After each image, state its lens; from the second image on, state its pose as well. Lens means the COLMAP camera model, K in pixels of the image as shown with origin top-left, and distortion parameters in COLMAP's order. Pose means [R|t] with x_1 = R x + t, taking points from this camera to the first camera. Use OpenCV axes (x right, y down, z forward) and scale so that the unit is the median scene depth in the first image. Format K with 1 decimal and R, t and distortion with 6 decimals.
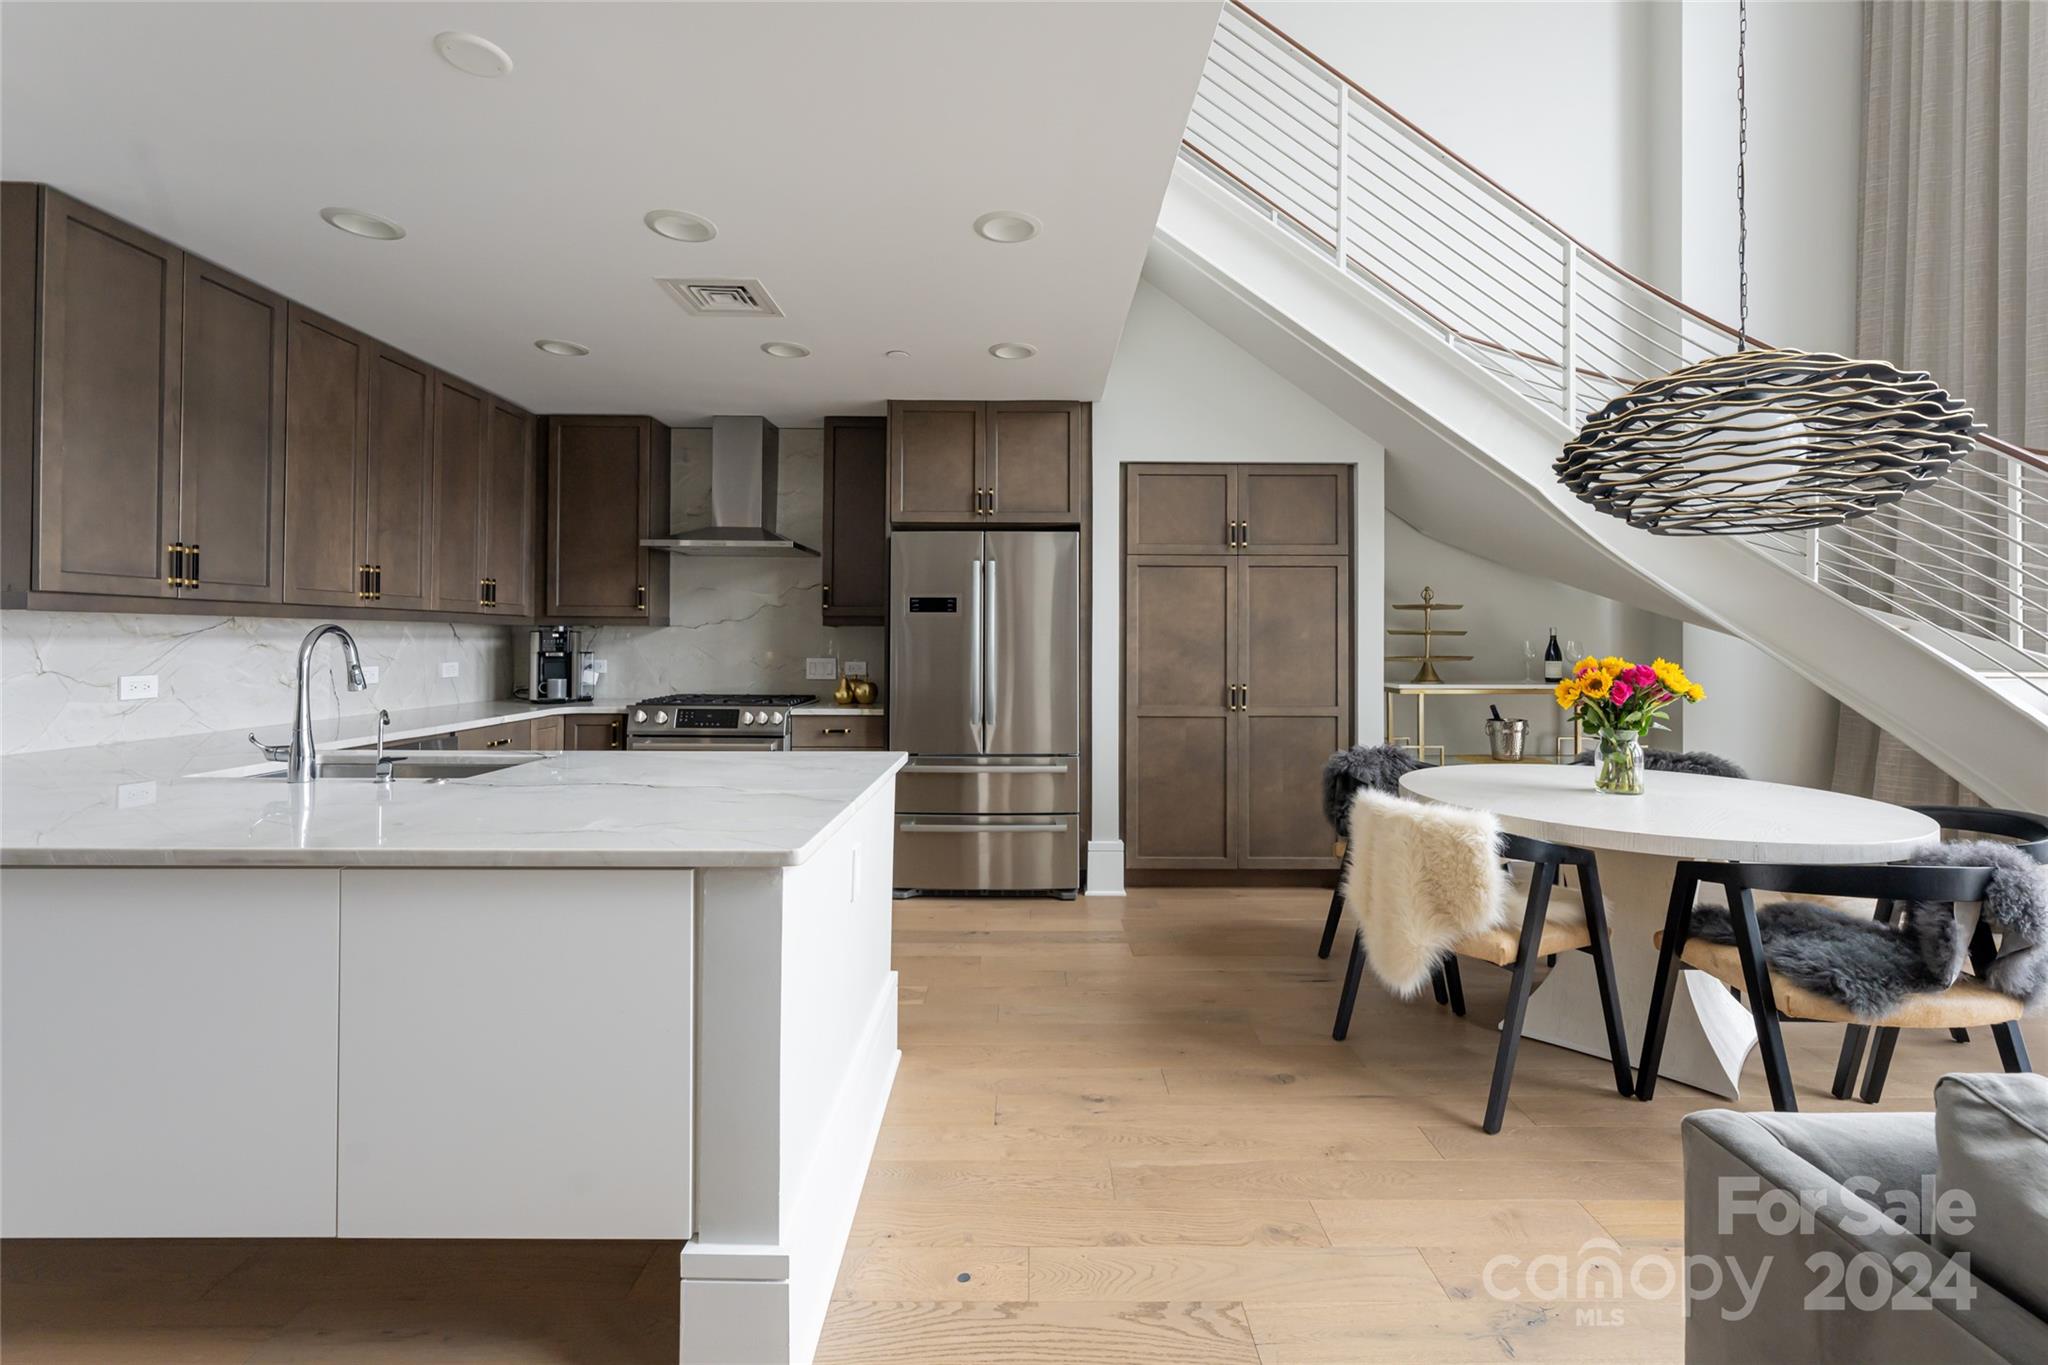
lens RADIAL K [[866.8, 0, 1039.5], [0, 866.8, 642.7], [0, 0, 1]] dist [0.003204, 0.000581]
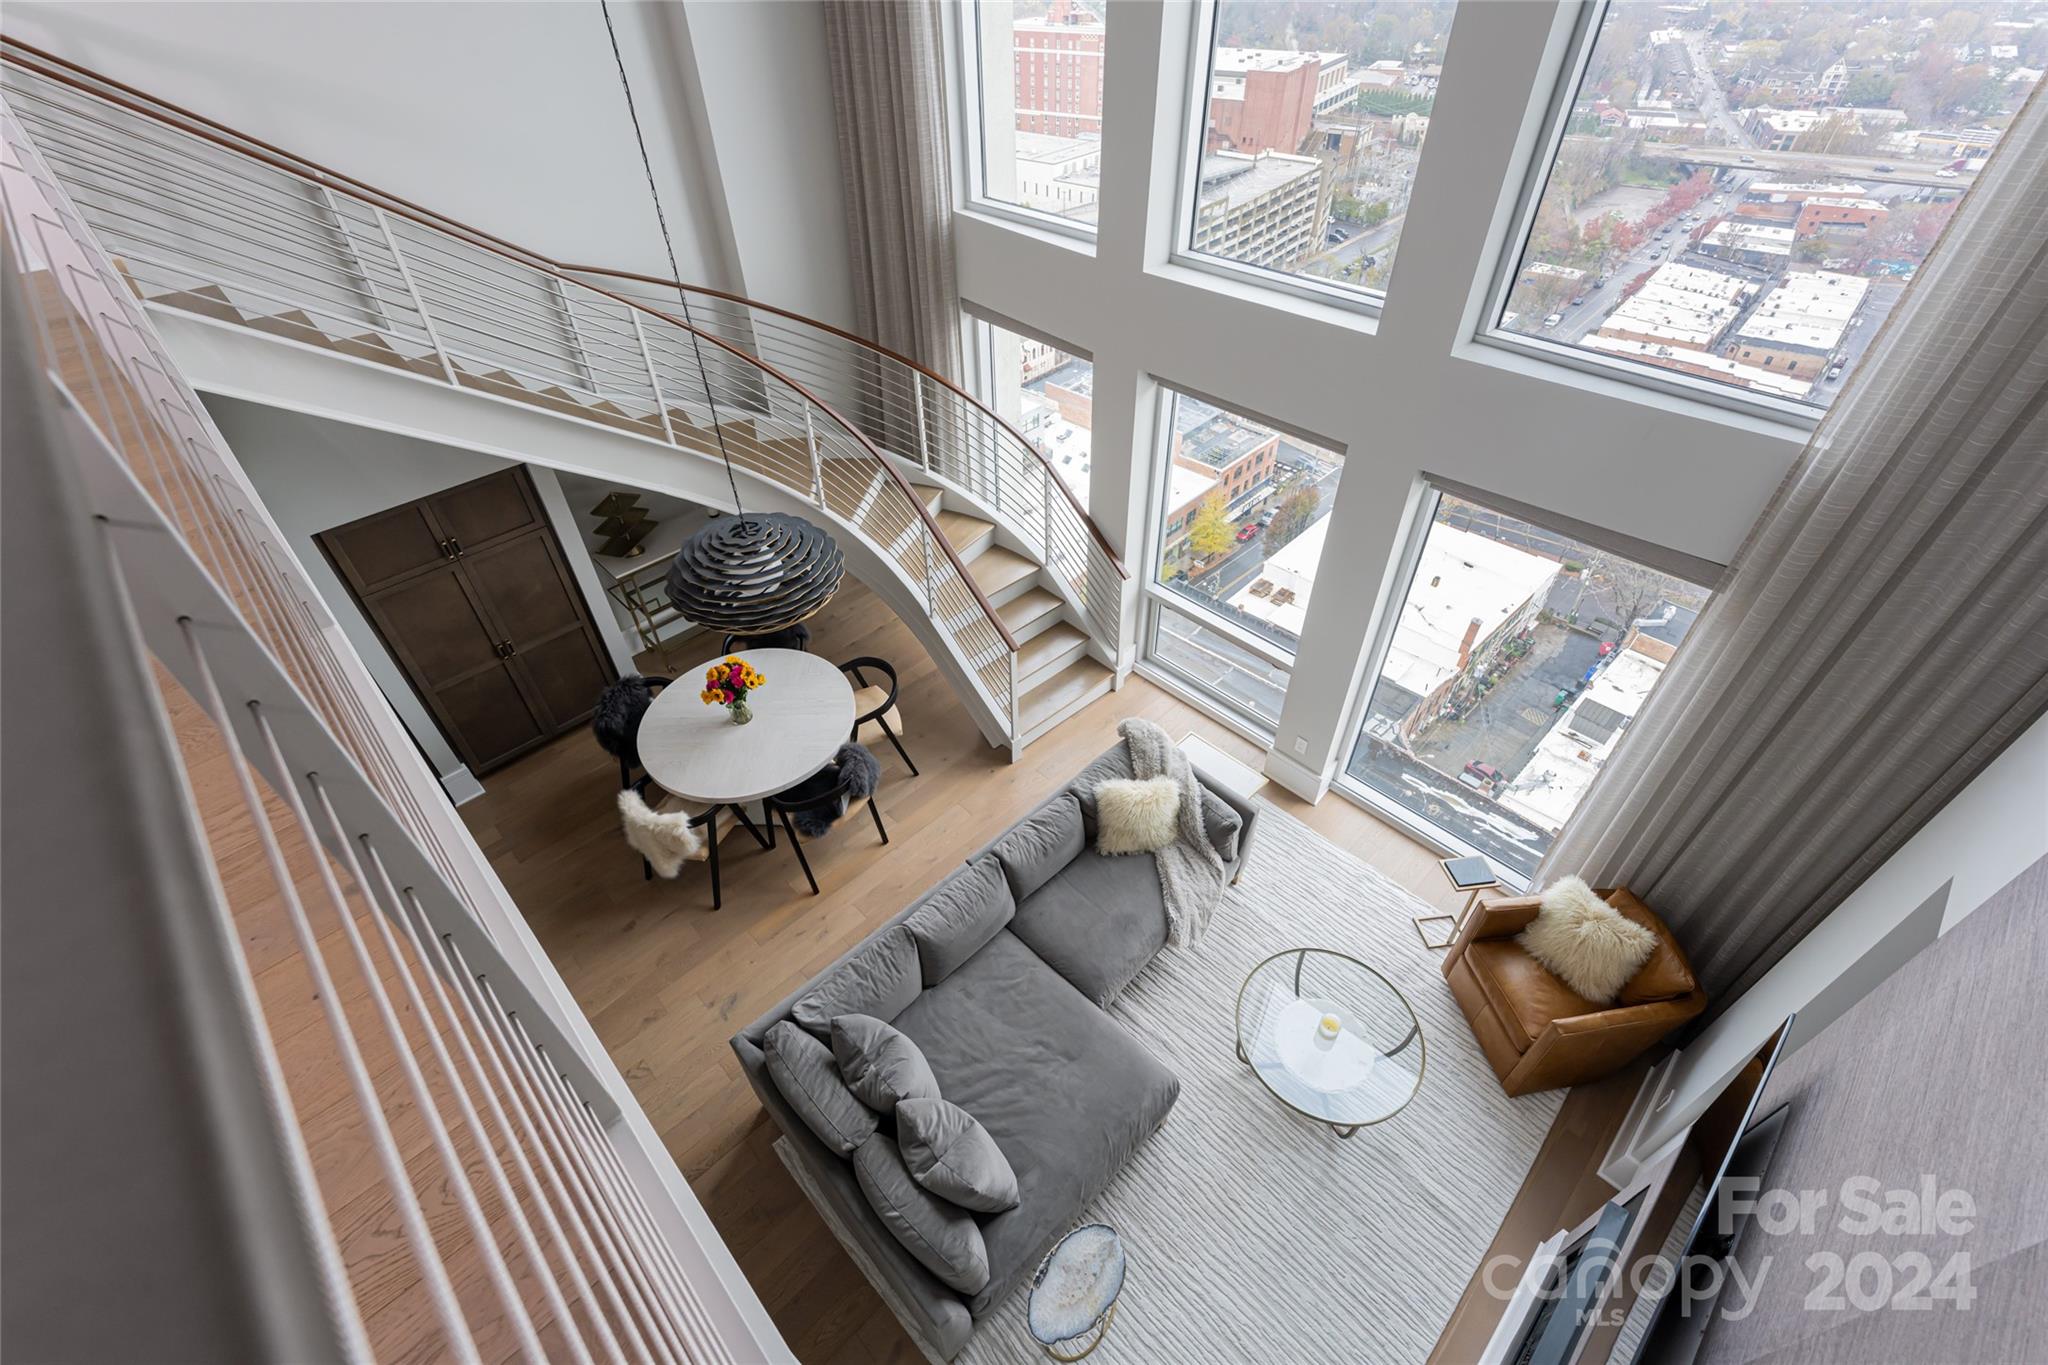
lens RADIAL K [[875.3, 0, 1009.6], [0, 875.3, 678.7], [0, 0, 1]] dist [0.002378, 0.000074]
pose [[0.727976, -0.470541, 0.498641, 0.103766], [0.034411, 0.751462, 0.658878, -0.831936], [-0.684739, -0.462489, 0.563238, -0.360054]]
